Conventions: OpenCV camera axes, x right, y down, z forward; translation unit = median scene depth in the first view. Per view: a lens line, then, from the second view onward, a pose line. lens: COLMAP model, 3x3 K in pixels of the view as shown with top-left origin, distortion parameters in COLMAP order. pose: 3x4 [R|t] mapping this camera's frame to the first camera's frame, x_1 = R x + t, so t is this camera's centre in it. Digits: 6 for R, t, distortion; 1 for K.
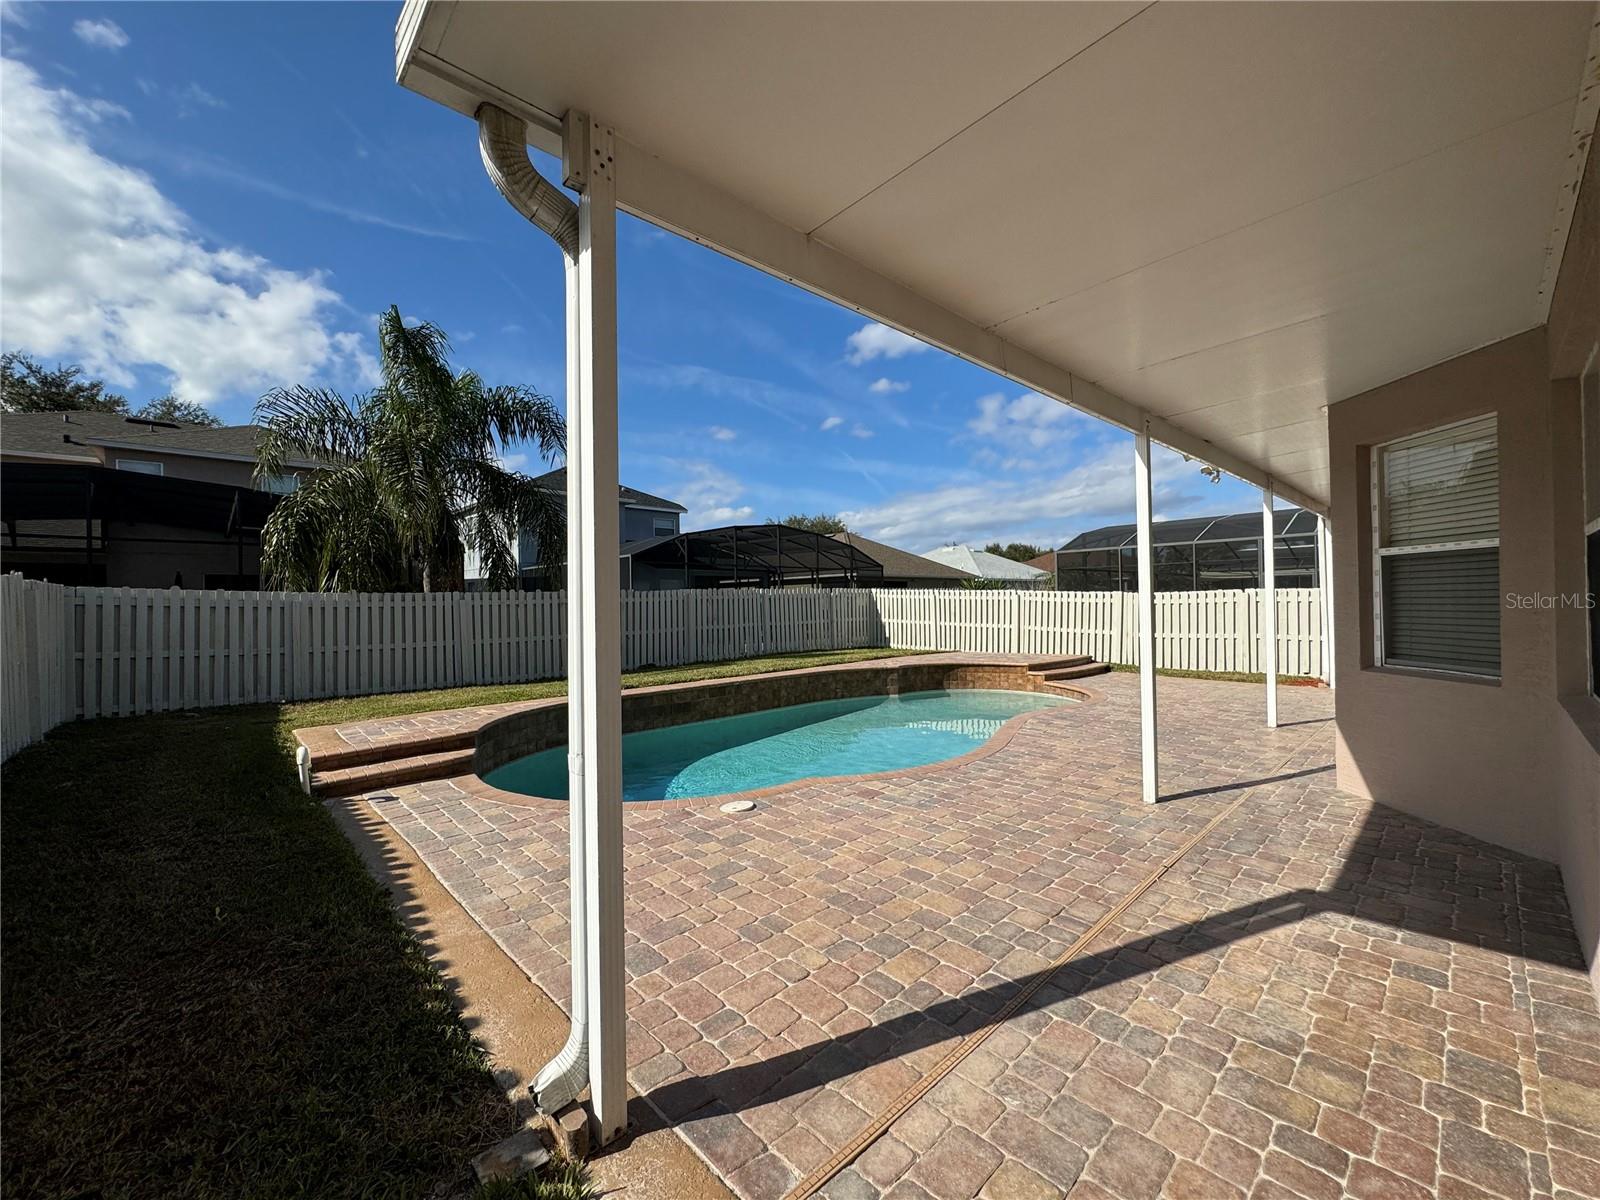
lens RADIAL K [[638.0, 0, 802.2], [0, 638.0, 600.0], [0, 0, 1]] dist [-0.001613, 0.000163]
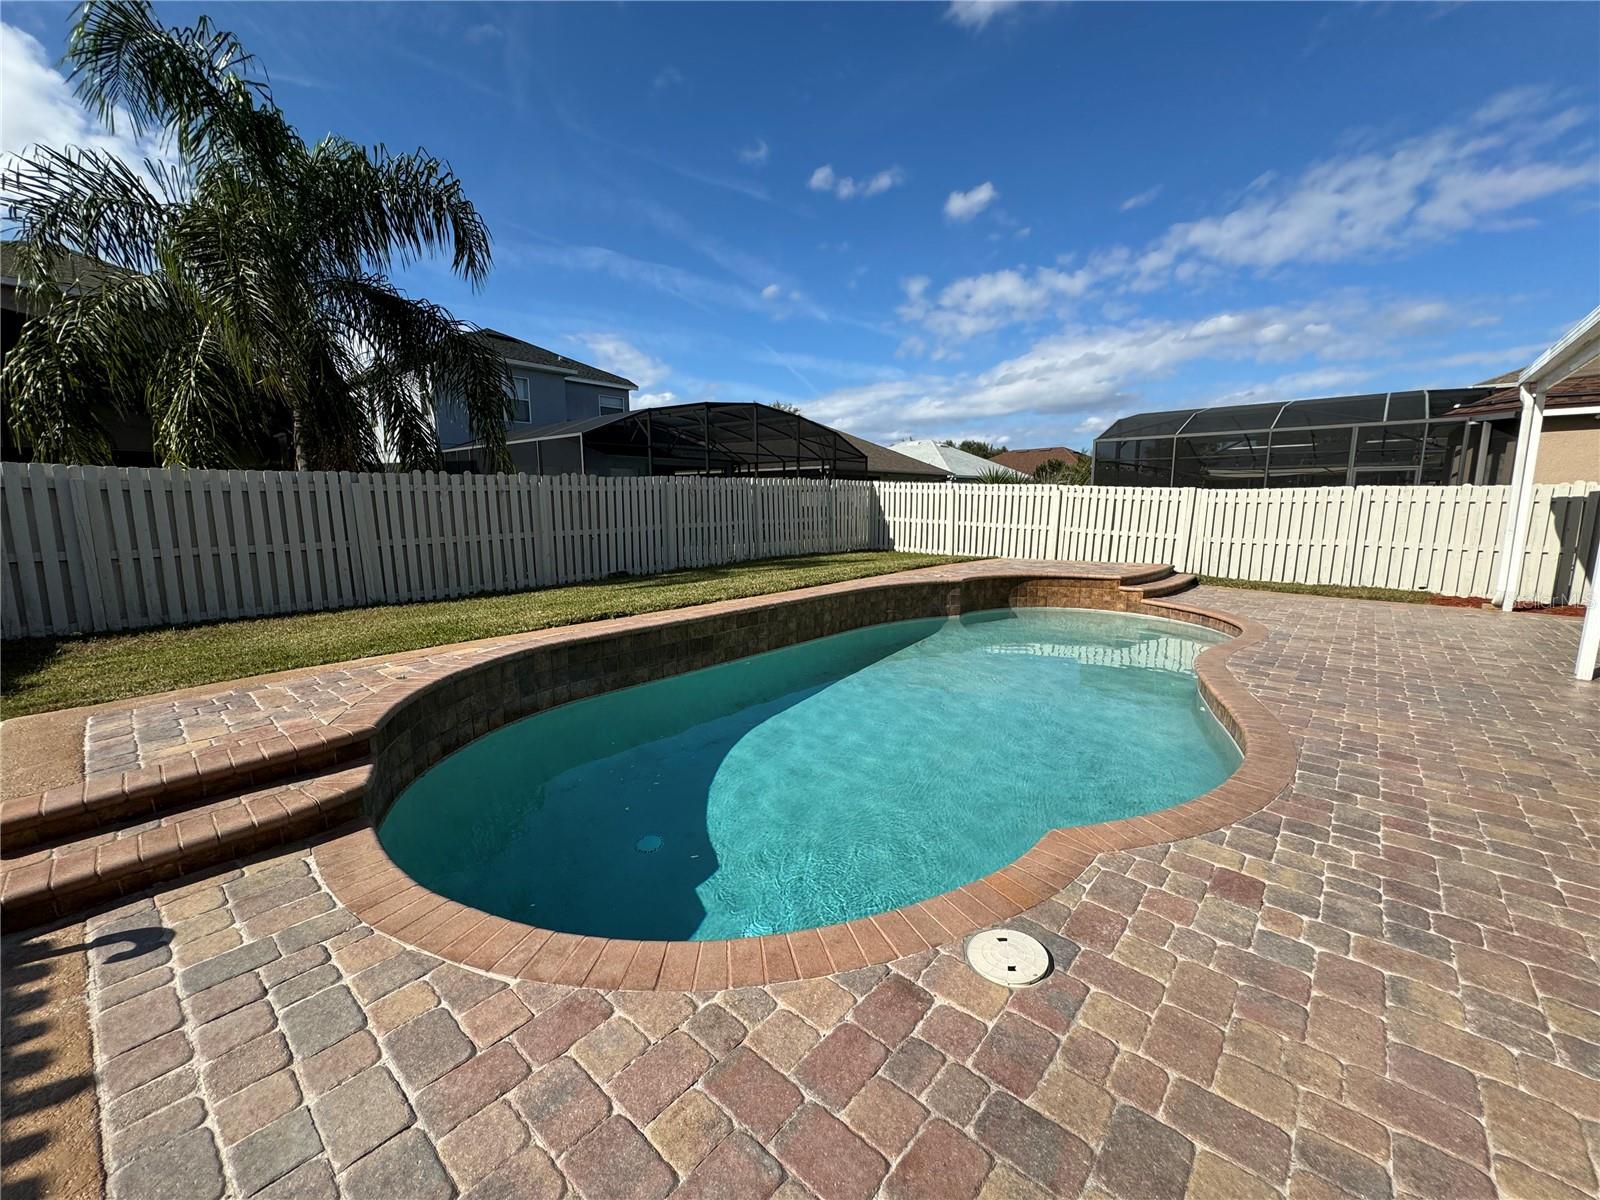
lens RADIAL K [[638.0, 0, 802.2], [0, 638.0, 600.0], [0, 0, 1]] dist [-0.001613, 0.000163]
pose [[0.995711, -0.000815, 0.092514, -0.111537], [-0.013965, 0.987180, 0.158998, 0.008498], [-0.091458, -0.159608, 0.982935, 0.251843]]
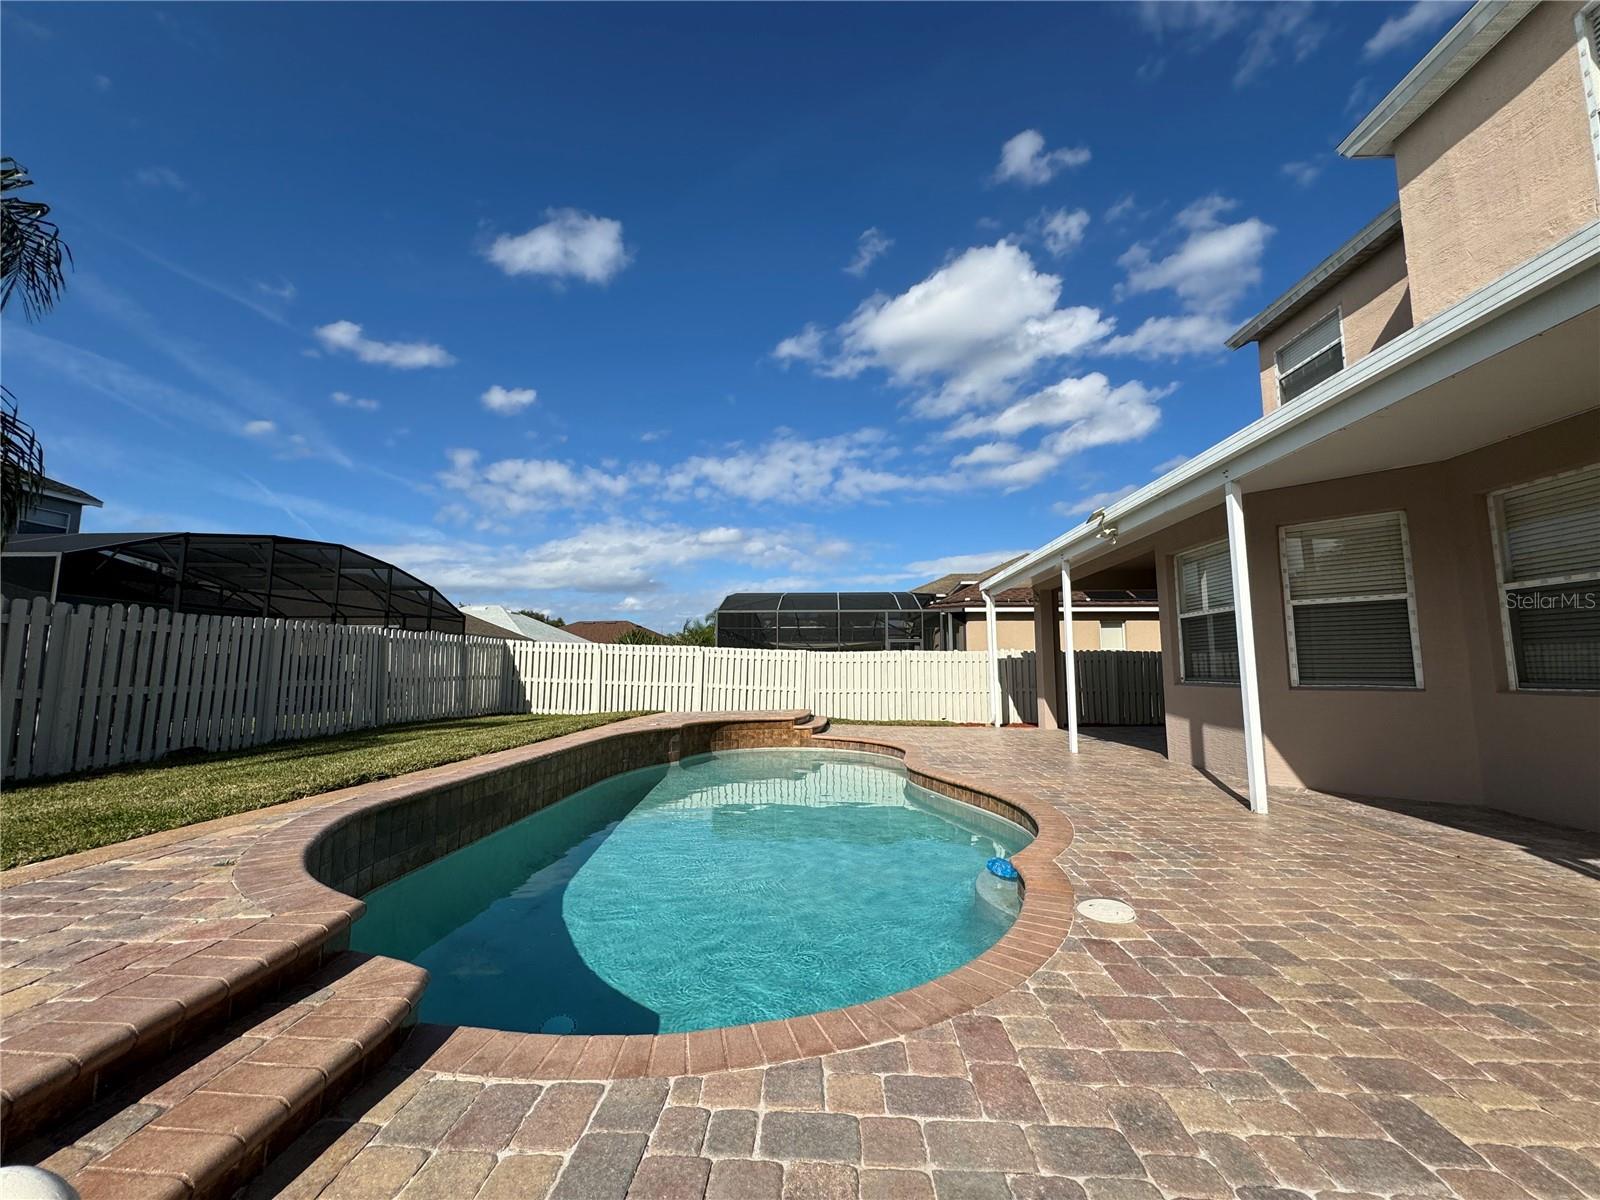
lens RADIAL K [[629.0, 0, 801.8], [0, 629.0, 571.8], [0, 0, 1]] dist [-0.000224, 0.000224]
pose [[0.714754, 0.127212, 0.687710, -0.316325], [-0.016311, 0.986083, -0.165453, 0.039794], [-0.699186, 0.107041, 0.706881, 0.293154]]
